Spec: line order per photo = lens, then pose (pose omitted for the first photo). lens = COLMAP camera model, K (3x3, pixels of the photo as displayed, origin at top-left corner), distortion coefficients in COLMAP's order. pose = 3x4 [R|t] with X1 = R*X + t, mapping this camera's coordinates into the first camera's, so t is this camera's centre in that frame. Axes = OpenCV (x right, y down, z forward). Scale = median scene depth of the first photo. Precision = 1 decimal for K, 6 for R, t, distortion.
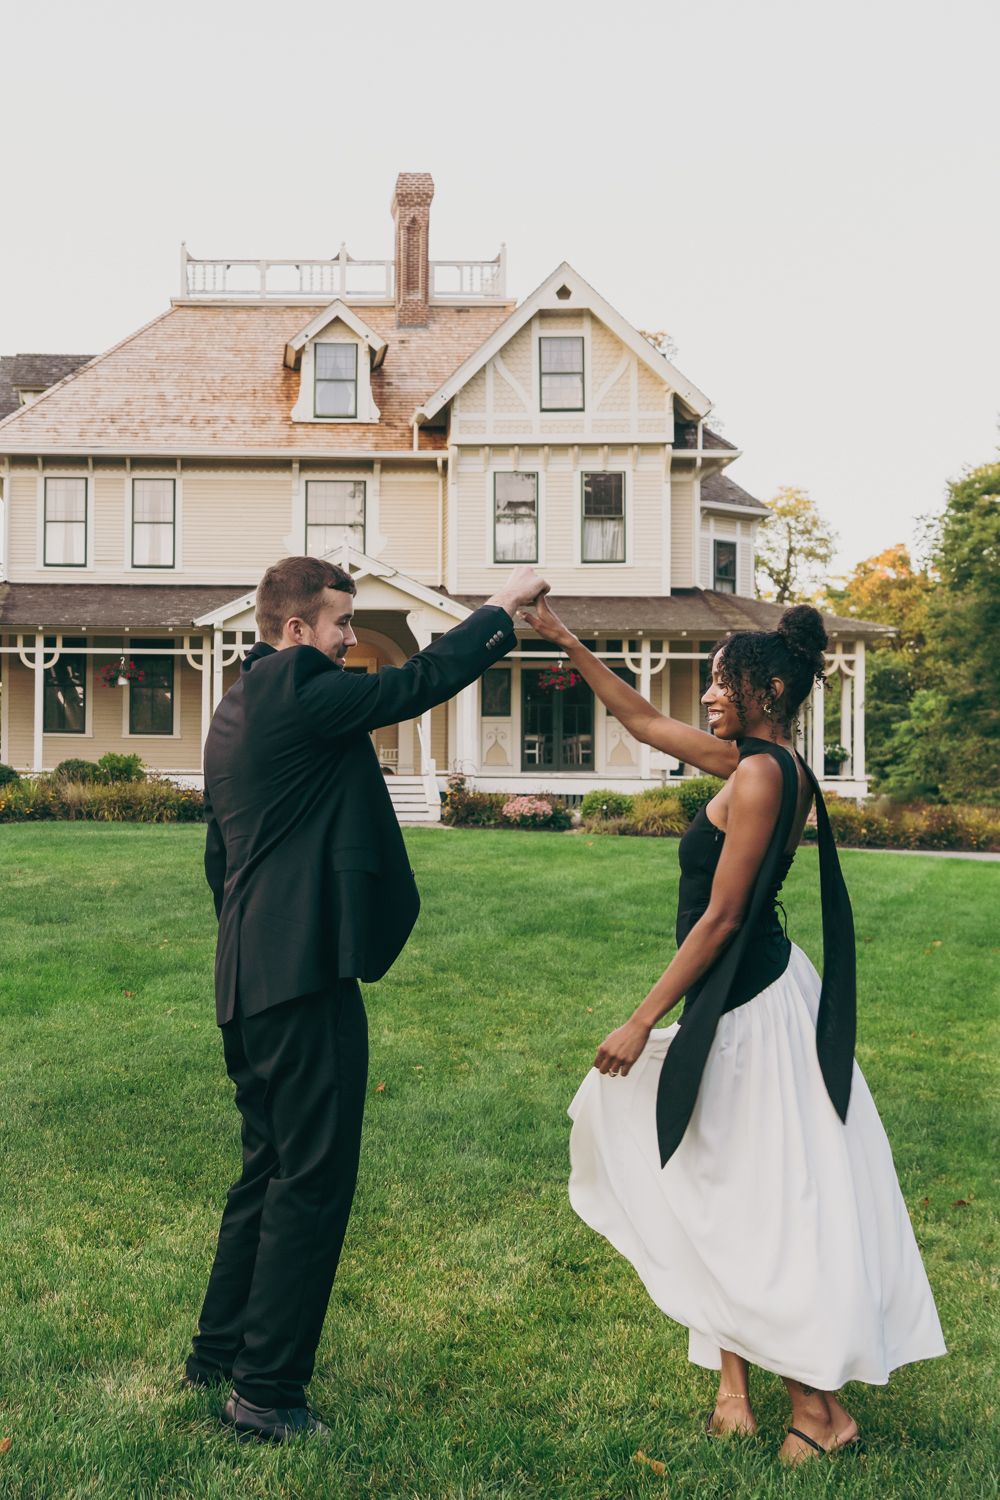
lens RADIAL K [[1937.4, 0, 183.4], [0, 1937.4, 769.0], [0, 0, 1]] dist [-0.006828, -0.031002]
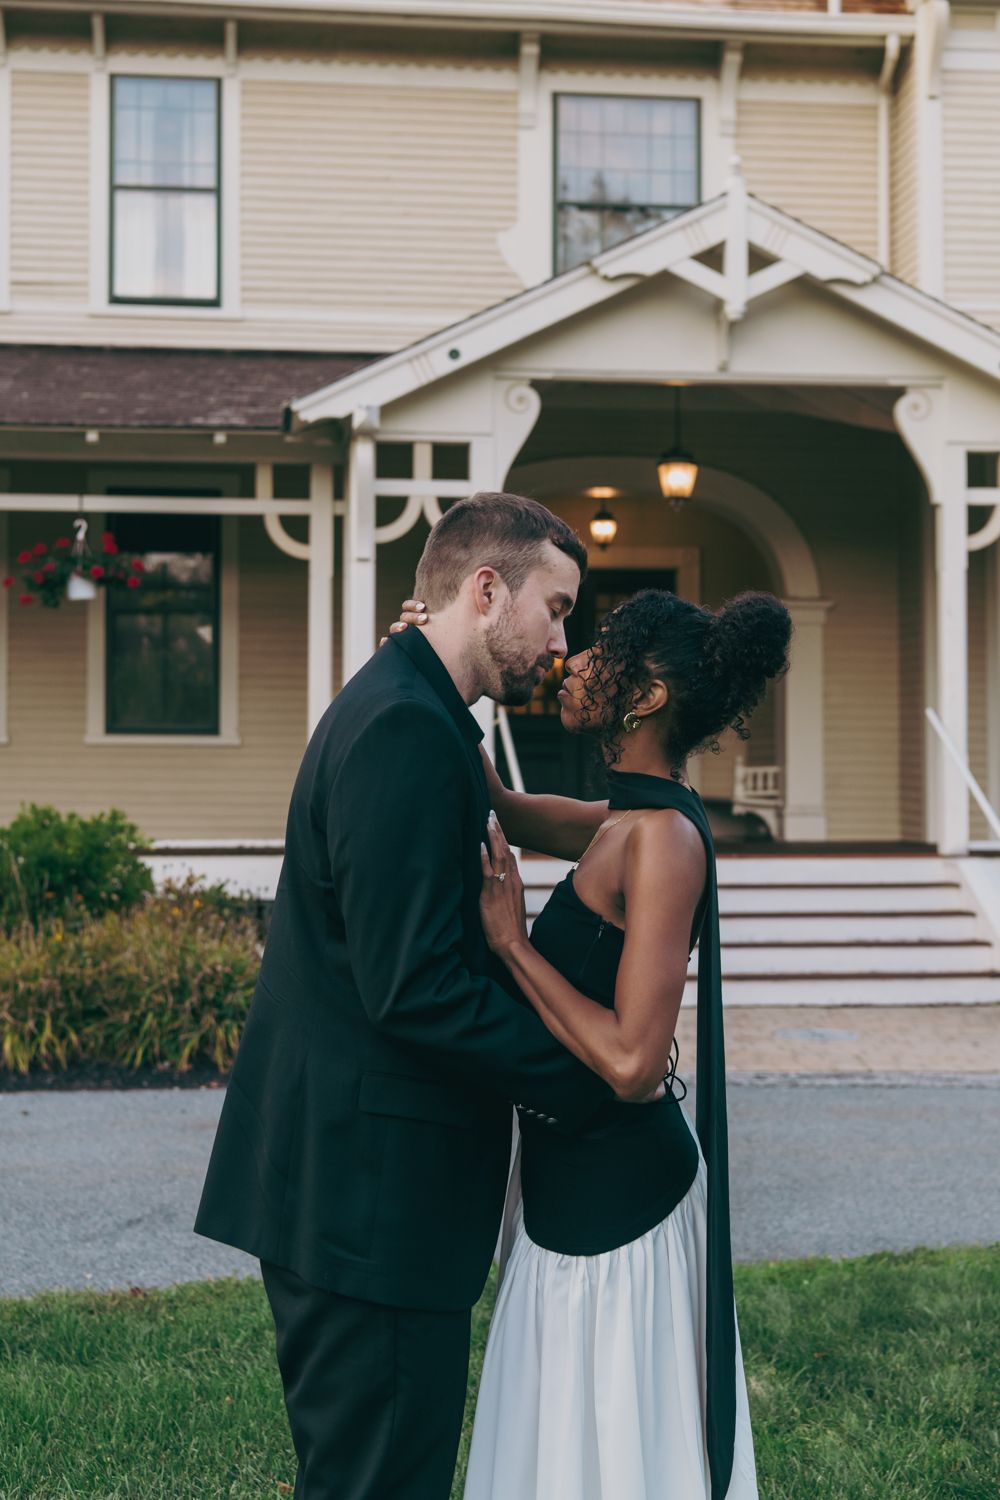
lens RADIAL K [[2338.4, 0, 500.0], [0, 2338.4, 706.2], [0, 0, 1]] dist [0.012714, -0.000206]
pose [[0.991248, -0.003564, 0.131968, -0.011492], [0.005521, 0.999880, -0.014462, -0.016674], [-0.131901, 0.015064, 0.991148, 0.539006]]
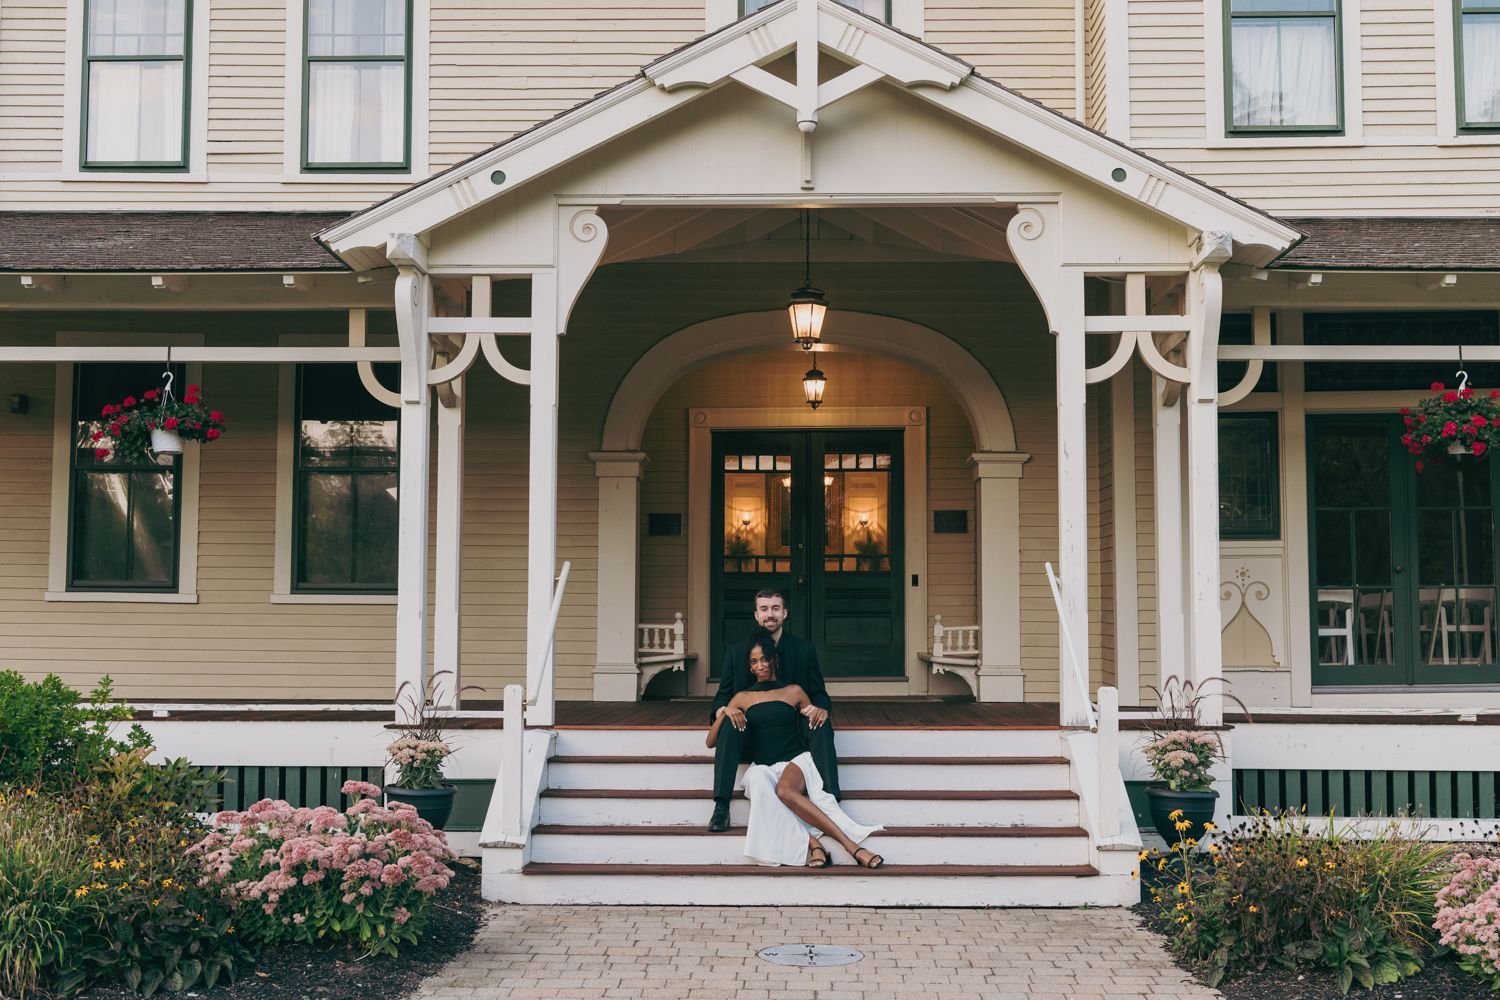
lens RADIAL K [[1855.9, 0, 750.0], [0, 1855.9, 500.0], [0, 0, 1]] dist [-0.003302, -0.001115]
pose [[0.999947, -0.007681, -0.006826, 0.068630], [0.007294, 0.998454, -0.055106, -0.015673], [0.007239, 0.055053, 0.998457, 0.639112]]
